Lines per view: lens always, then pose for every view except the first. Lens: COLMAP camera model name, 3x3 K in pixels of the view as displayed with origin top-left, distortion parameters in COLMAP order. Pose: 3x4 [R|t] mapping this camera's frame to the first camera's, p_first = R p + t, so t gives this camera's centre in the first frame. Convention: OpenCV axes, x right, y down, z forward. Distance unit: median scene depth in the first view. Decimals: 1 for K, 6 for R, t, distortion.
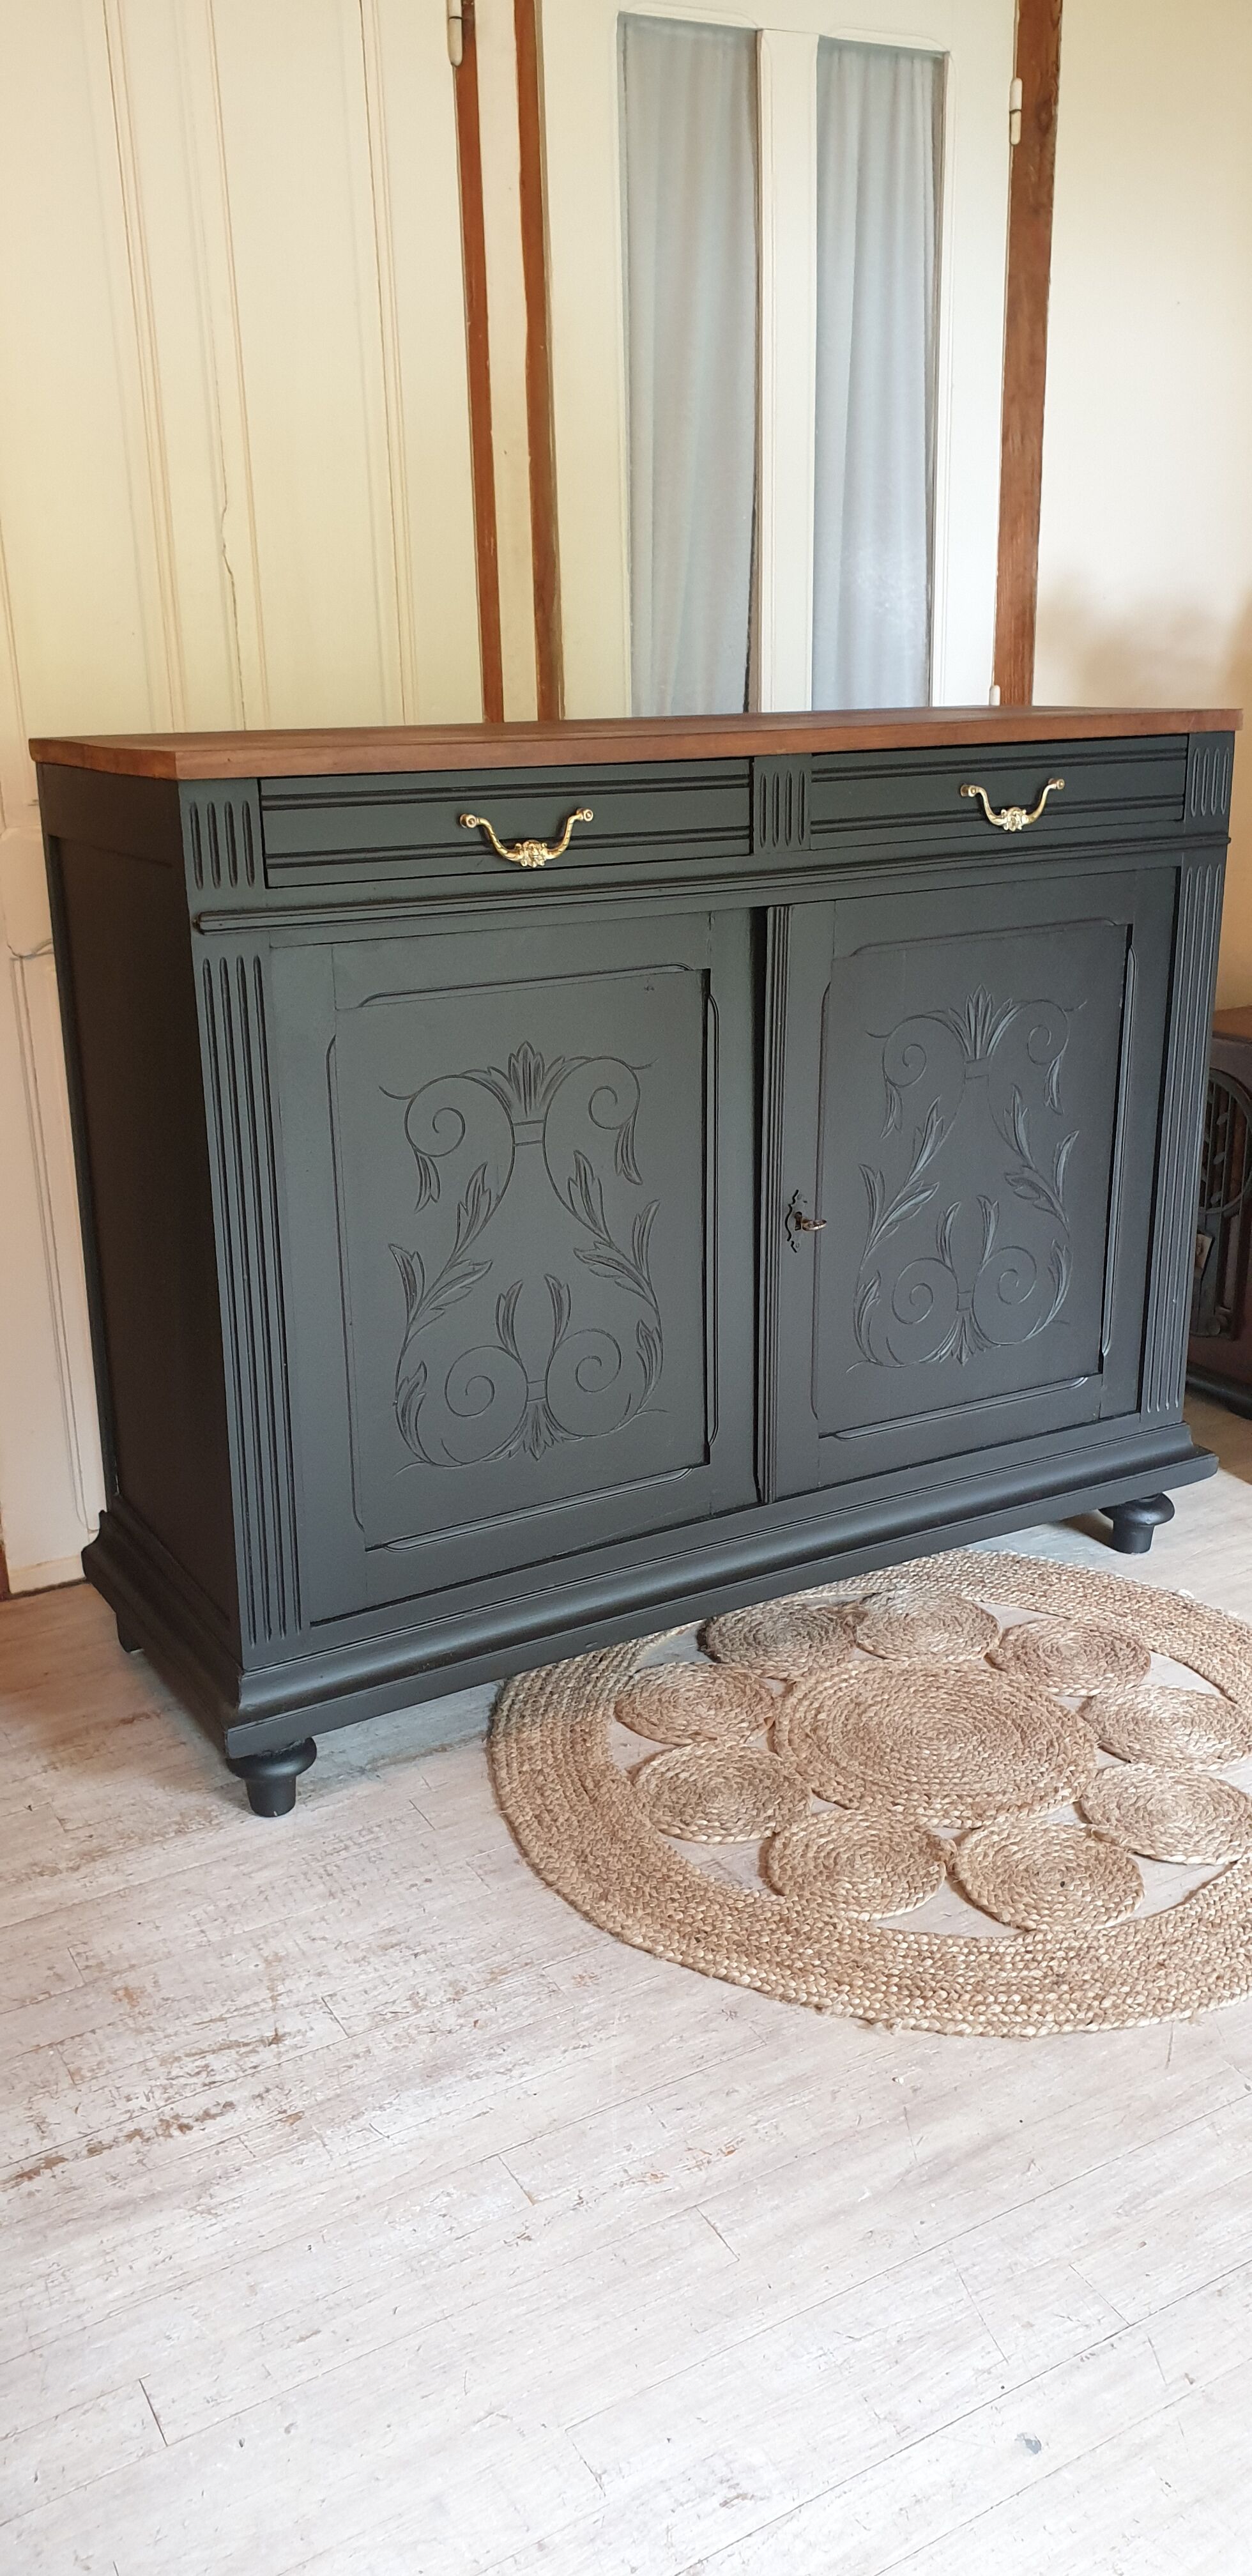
lens RADIAL K [[1960.2, 0, 609.7], [0, 1960.2, 1272.6], [0, 0, 1]] dist [-0.016444, 0.037880]
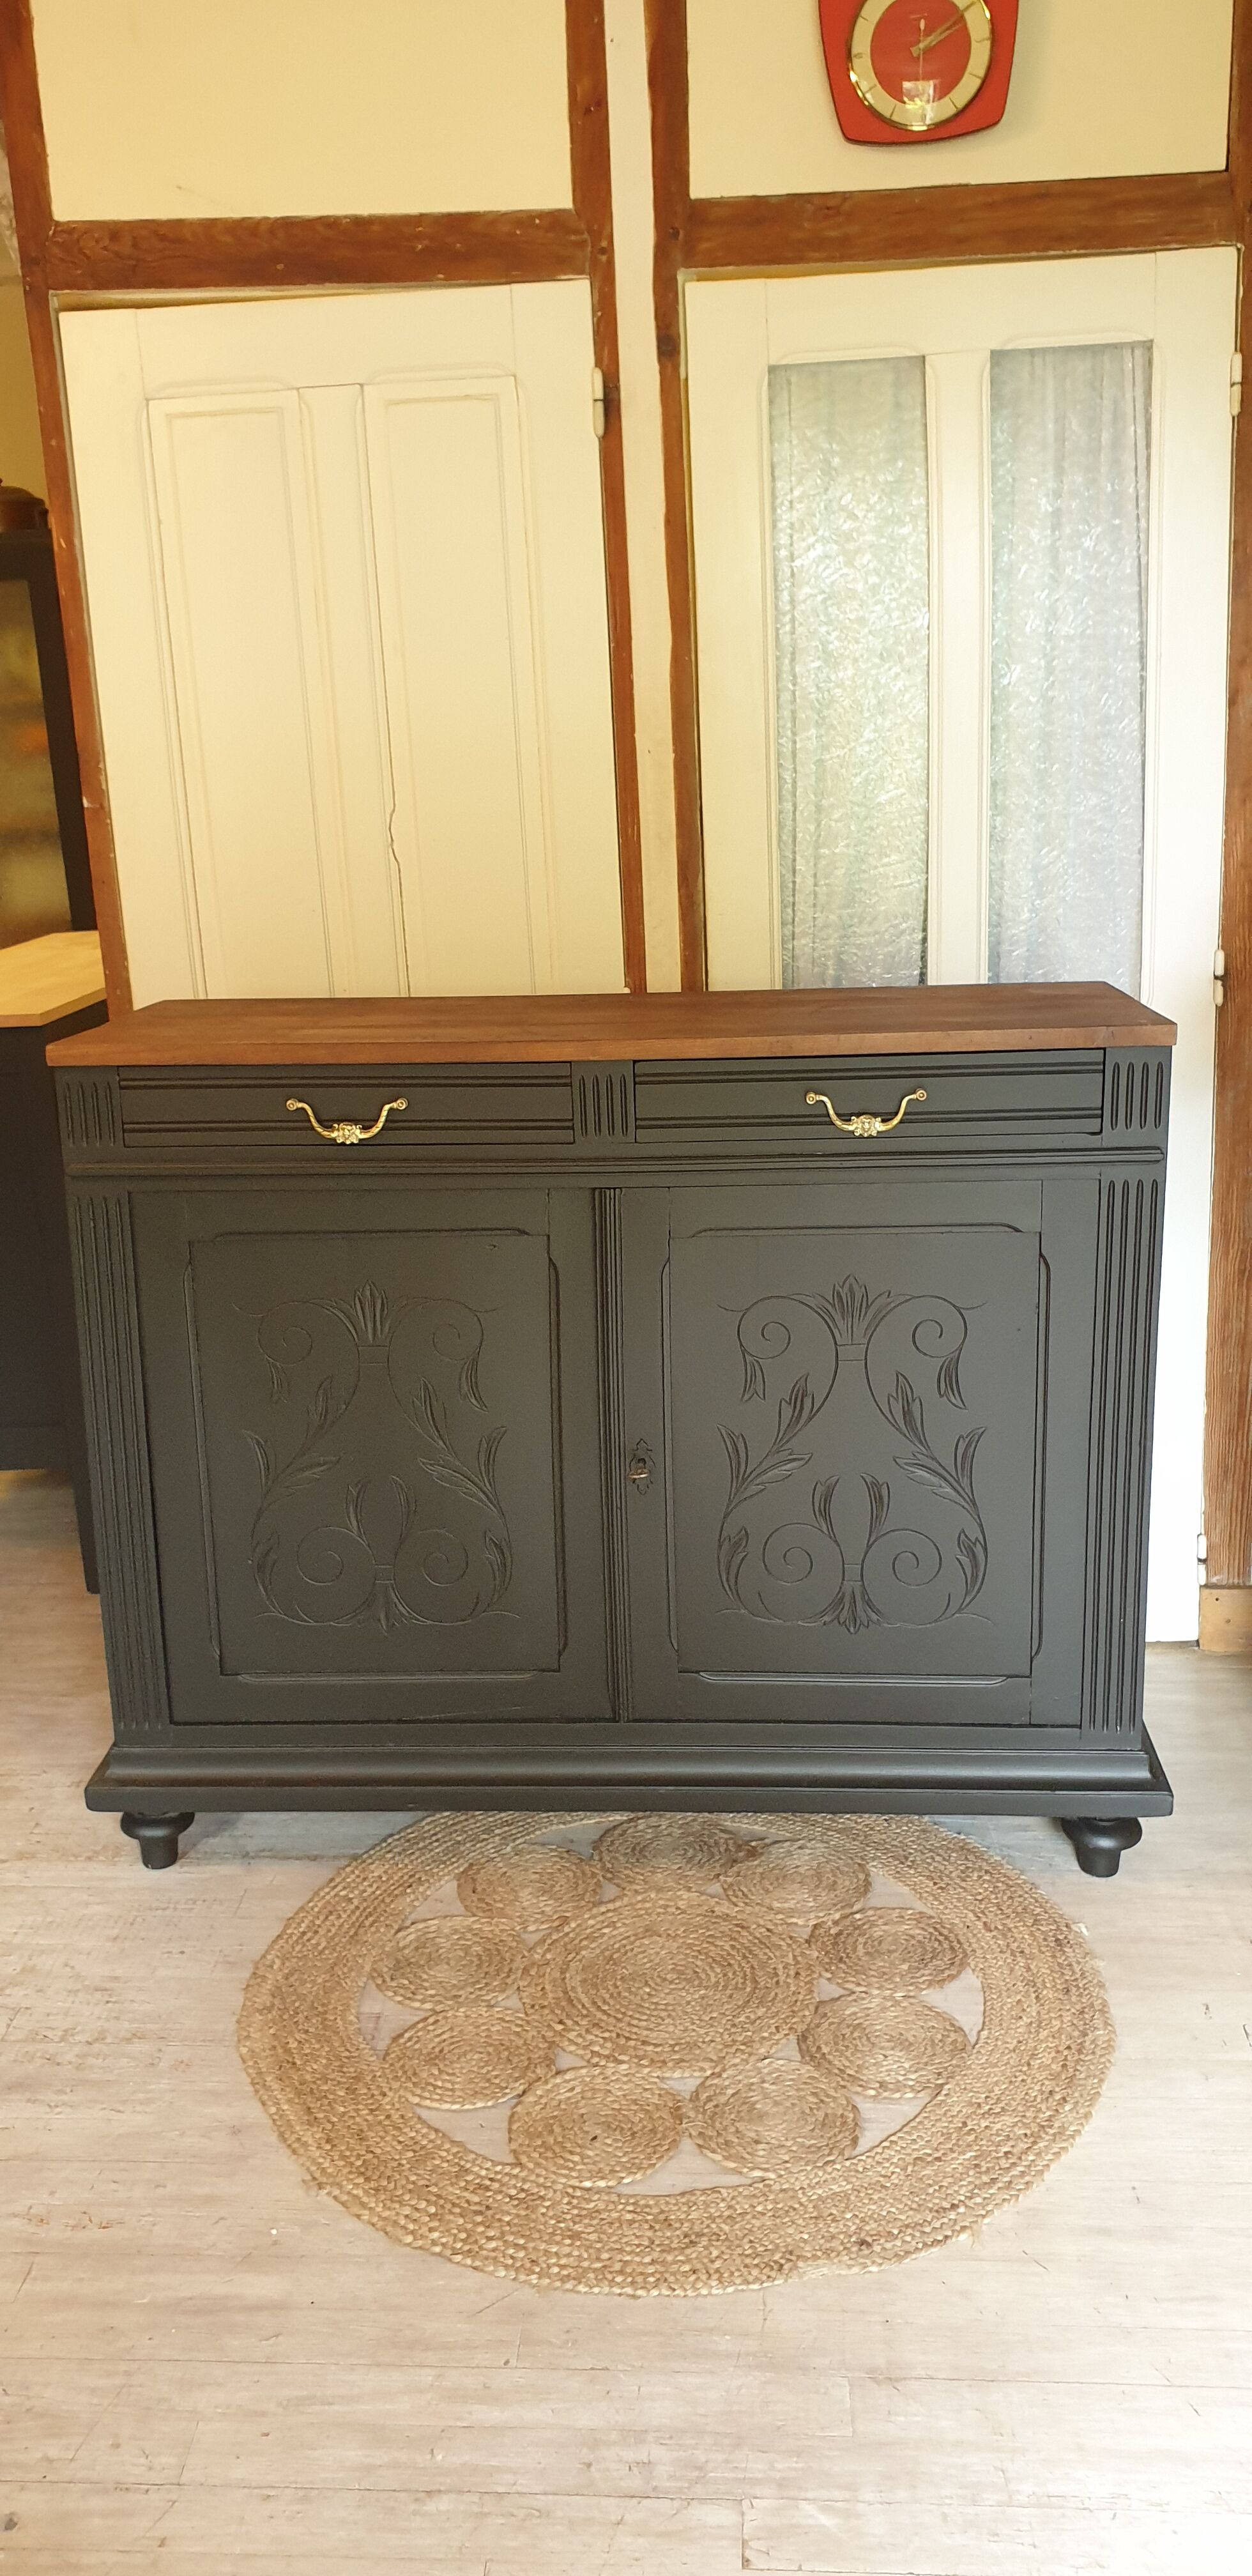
lens RADIAL K [[1960.2, 0, 647.7], [0, 1960.2, 1269.9], [0, 0, 1]] dist [-0.016444, 0.037880]
pose [[0.843559, 0.126569, -0.521908, 0.691769], [-0.151761, 0.988401, -0.005592, -0.138820], [0.515147, 0.083922, 0.852983, 0.068303]]
